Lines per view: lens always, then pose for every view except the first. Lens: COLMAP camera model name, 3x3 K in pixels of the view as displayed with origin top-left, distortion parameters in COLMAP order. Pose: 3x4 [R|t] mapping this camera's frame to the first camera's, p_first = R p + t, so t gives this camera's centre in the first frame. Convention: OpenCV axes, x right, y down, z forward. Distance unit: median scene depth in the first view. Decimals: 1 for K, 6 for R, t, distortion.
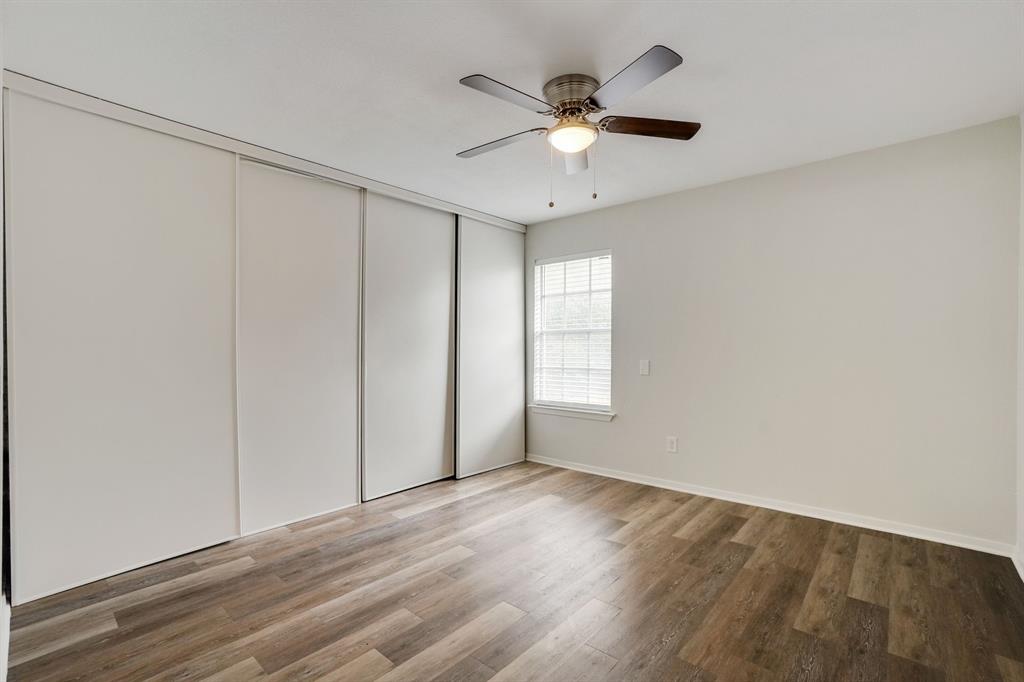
lens RADIAL K [[465.8, 0, 512.0], [0, 465.8, 341.0], [0, 0, 1]] dist [-0.030506, -0.000114]
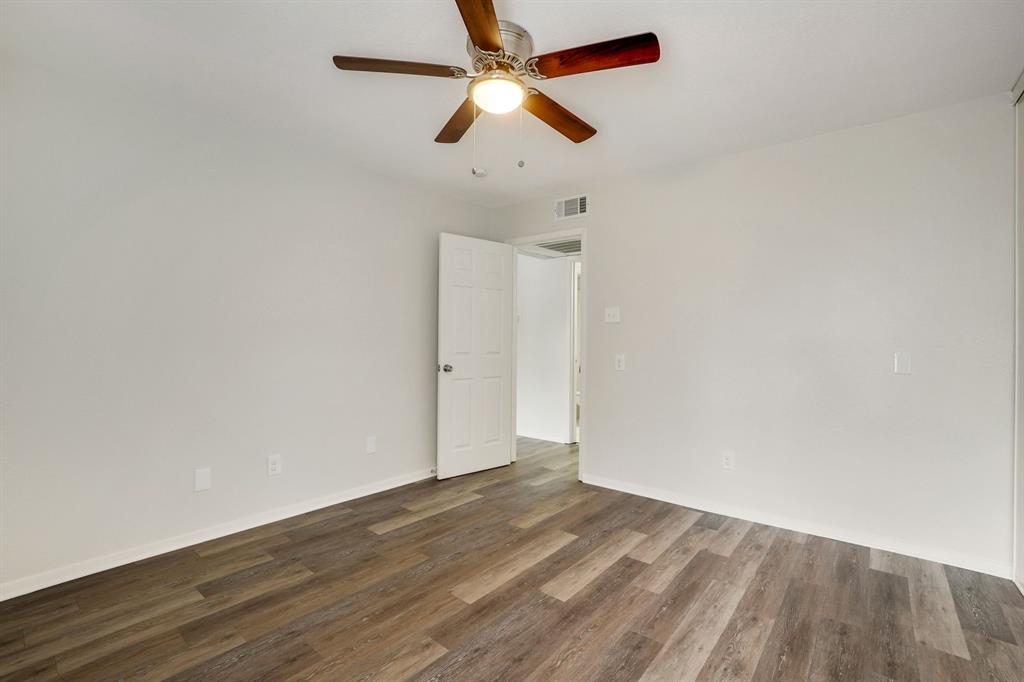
lens RADIAL K [[465.8, 0, 512.0], [0, 465.8, 341.0], [0, 0, 1]] dist [-0.030506, -0.000114]
pose [[-0.999531, -0.003802, -0.030389, 0.124567], [-0.003548, 0.999958, -0.008422, 0.026715], [0.030420, -0.008311, -0.999503, 1.987265]]
